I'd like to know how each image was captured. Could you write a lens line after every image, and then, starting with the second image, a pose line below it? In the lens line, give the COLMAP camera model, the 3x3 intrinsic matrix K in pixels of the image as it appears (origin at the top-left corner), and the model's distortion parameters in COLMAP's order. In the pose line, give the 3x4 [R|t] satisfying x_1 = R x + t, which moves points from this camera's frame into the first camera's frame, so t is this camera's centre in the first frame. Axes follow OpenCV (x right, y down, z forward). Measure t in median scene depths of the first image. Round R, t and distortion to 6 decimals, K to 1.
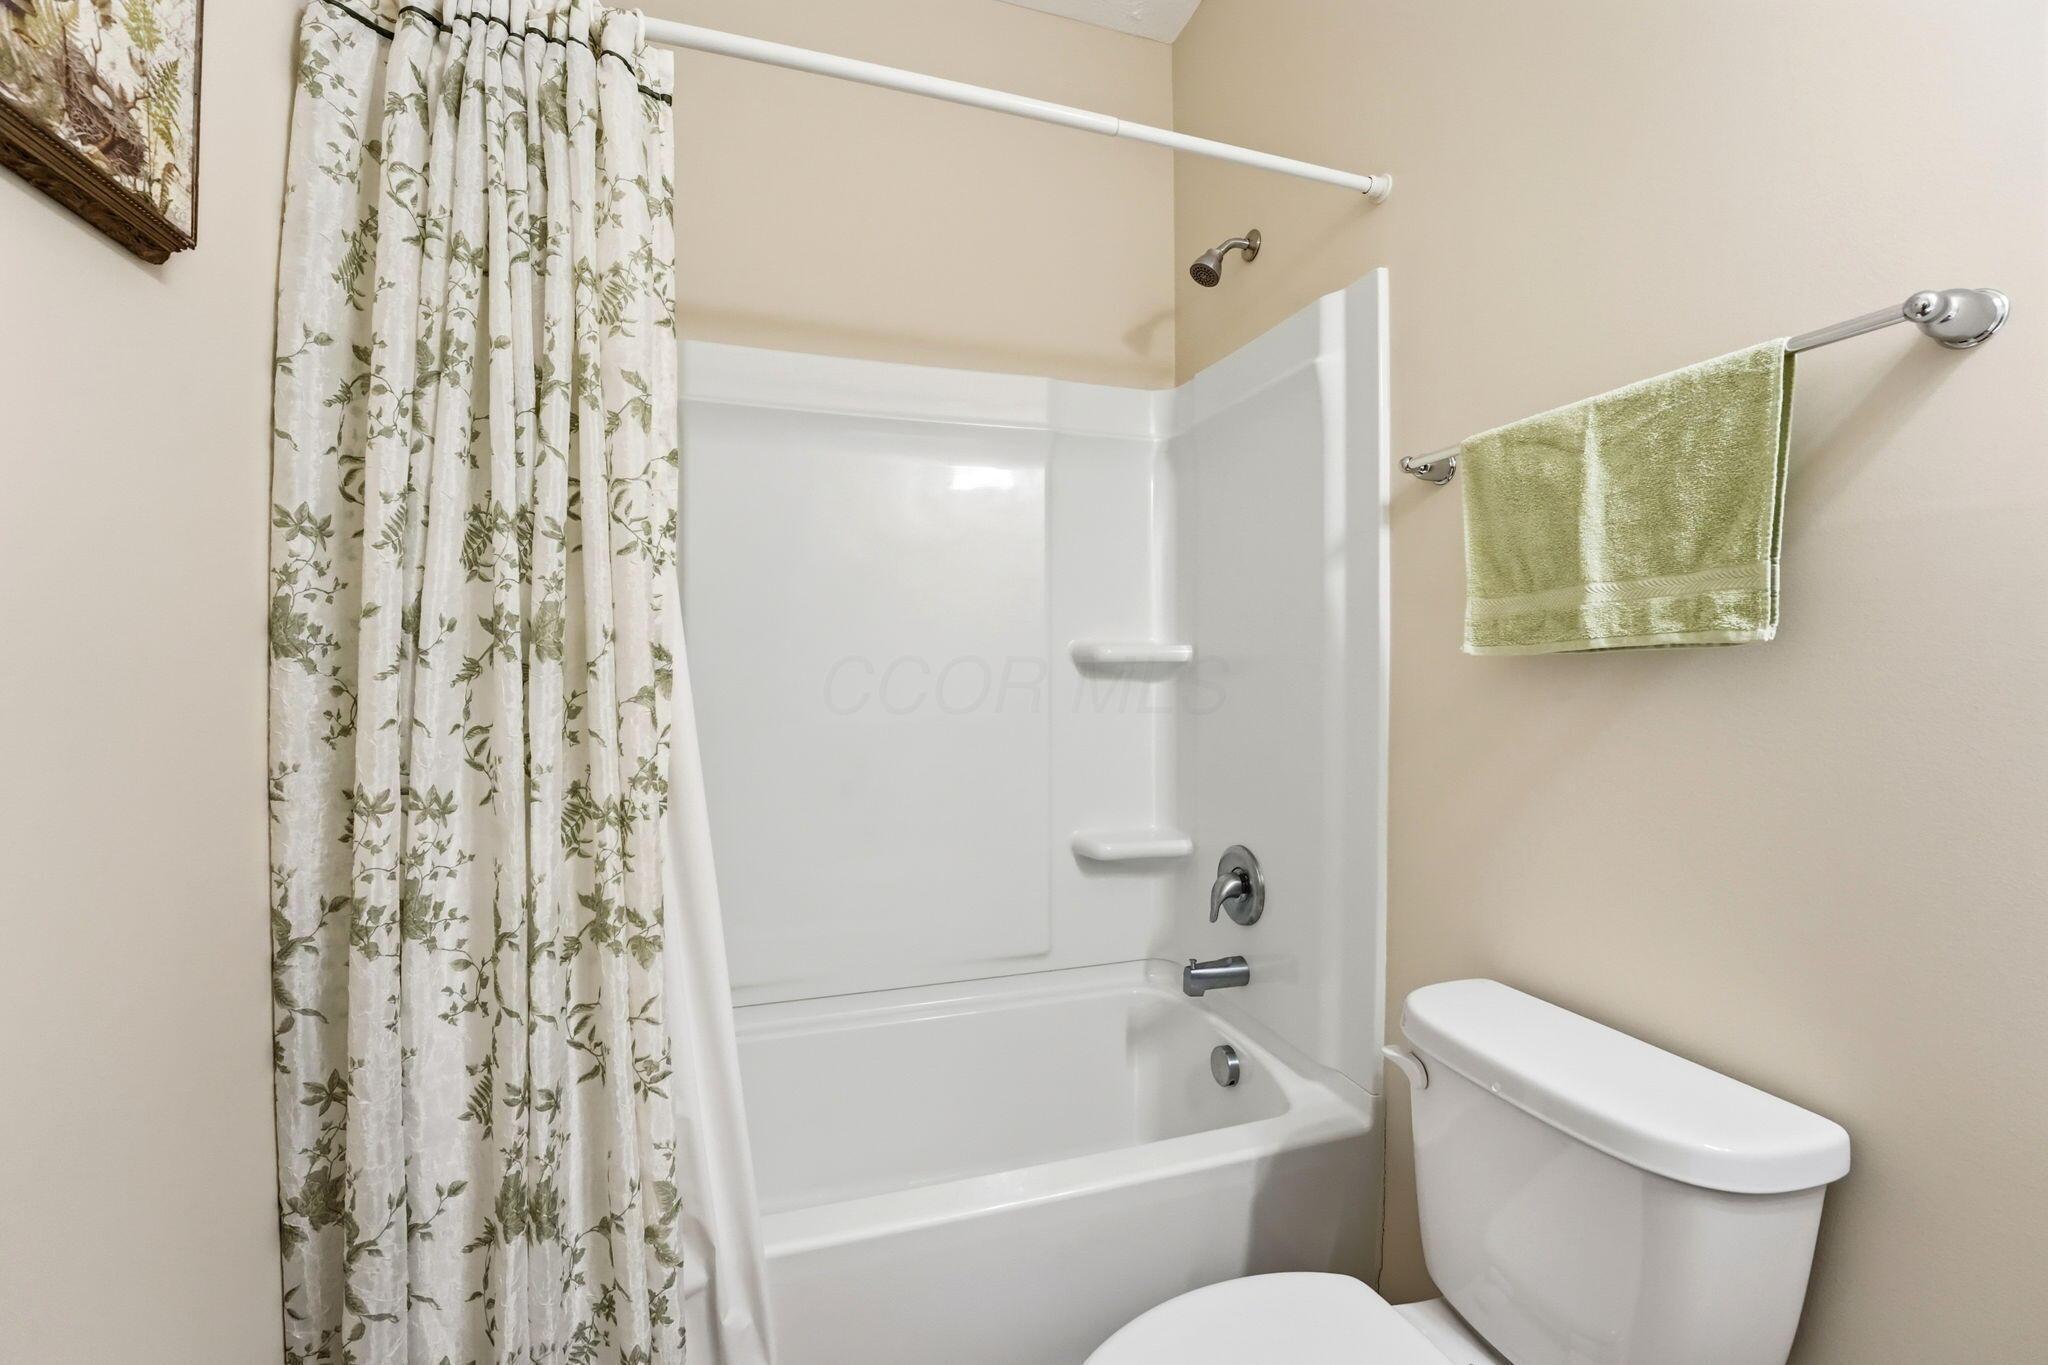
lens RADIAL K [[857.0, 0, 1027.9], [0, 857.0, 677.7], [0, 0, 1]] dist [-0.024553, 0.000339]
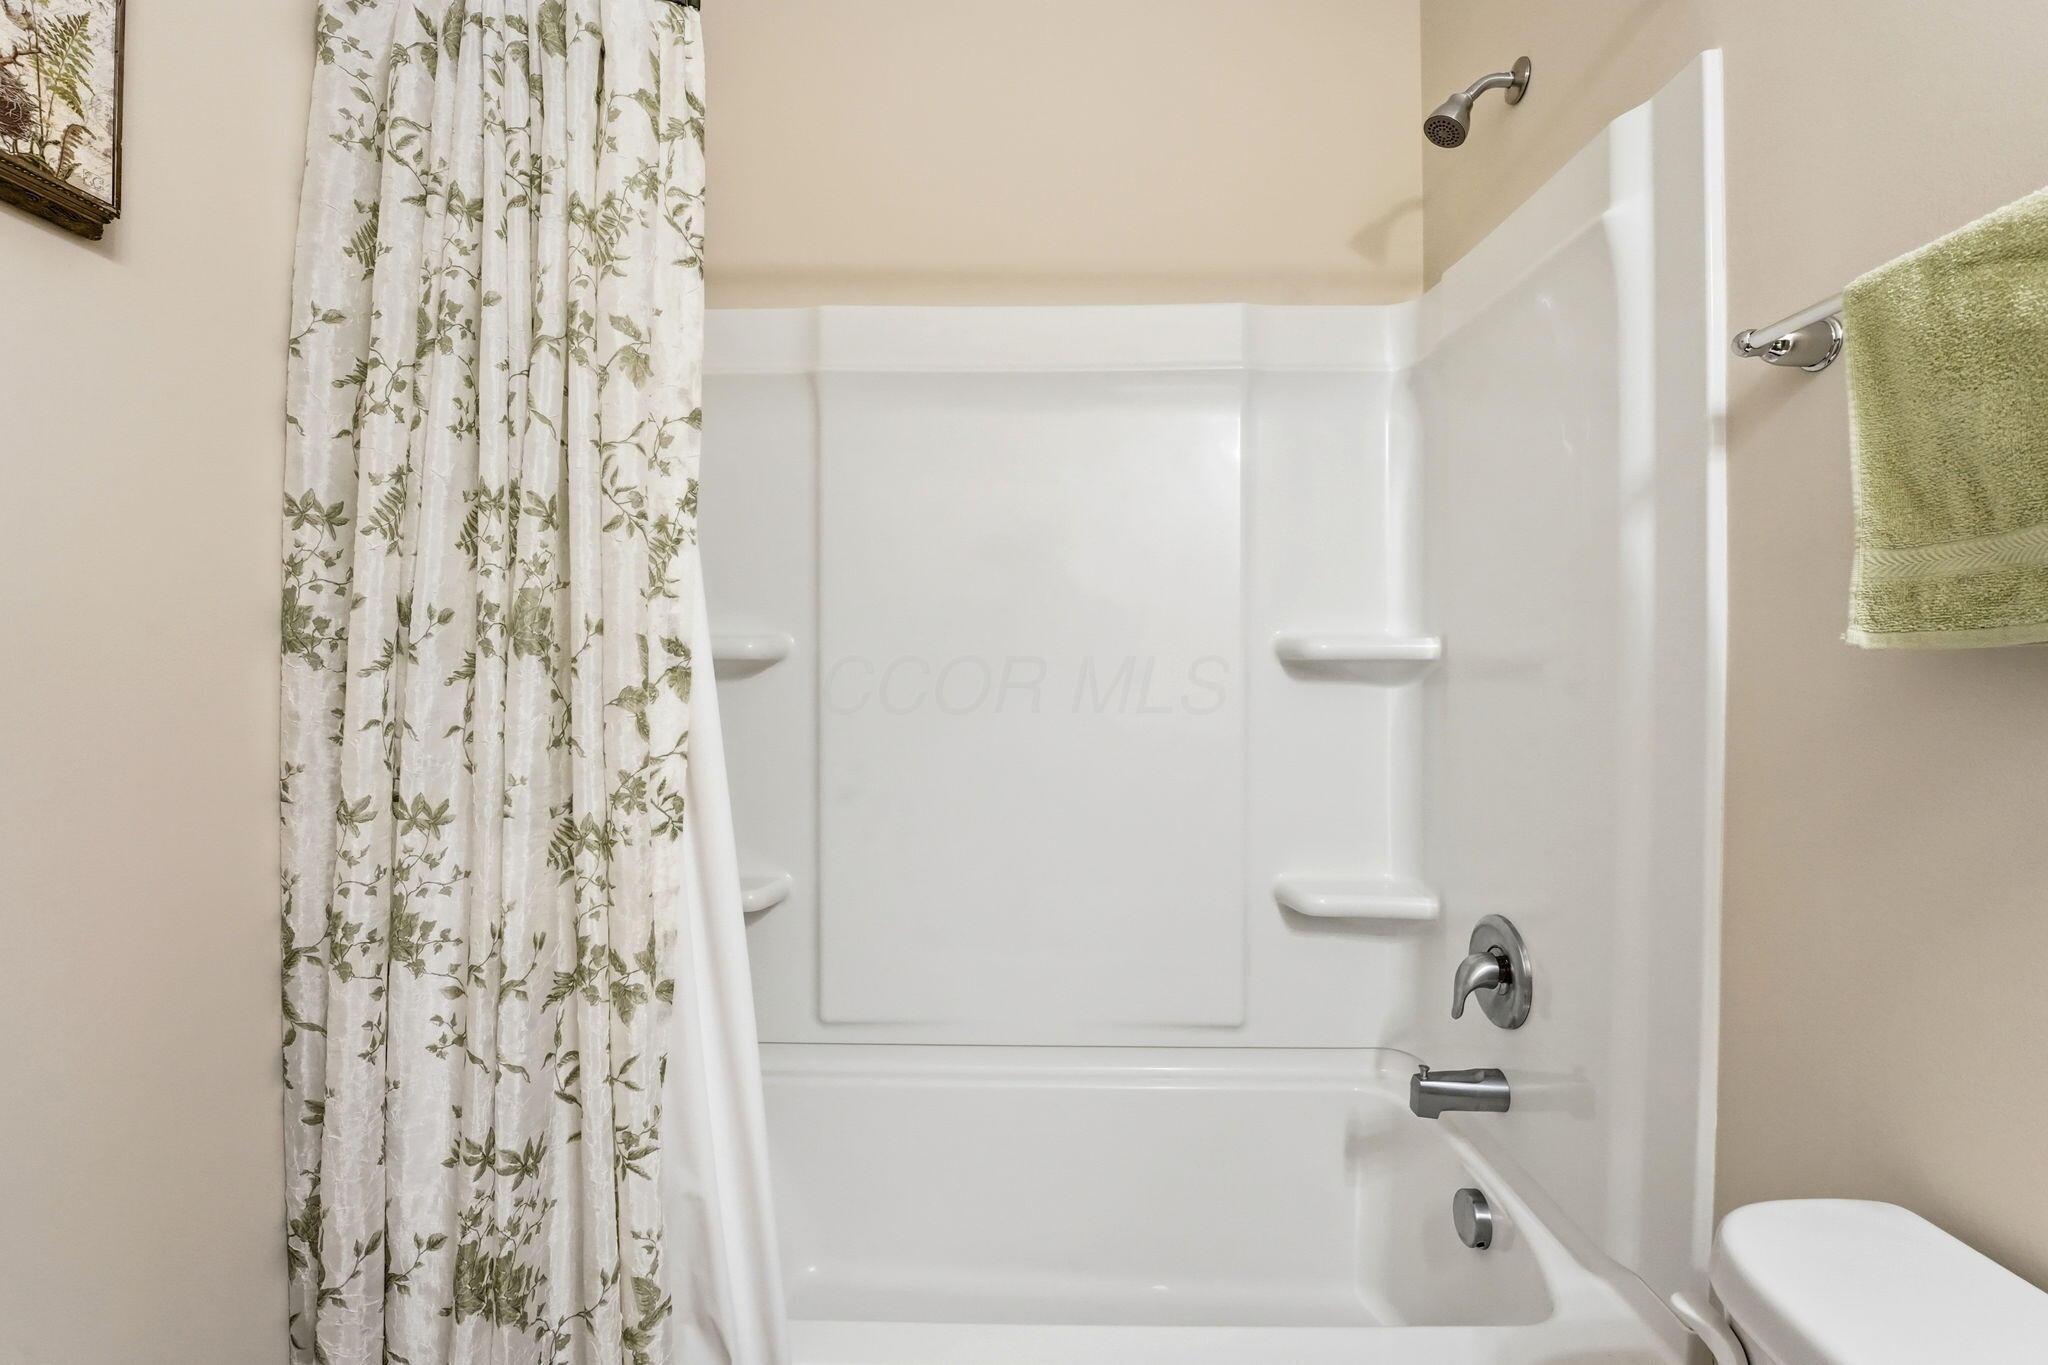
lens RADIAL K [[903.1, 0, 1022.8], [0, 903.1, 670.9], [0, 0, 1]] dist [-0.027825, 0.003811]
pose [[0.945029, 0.005940, -0.326931, 0.211424], [-0.007903, 0.999958, -0.004677, -0.004595], [0.326890, 0.007004, 0.945037, 0.291865]]
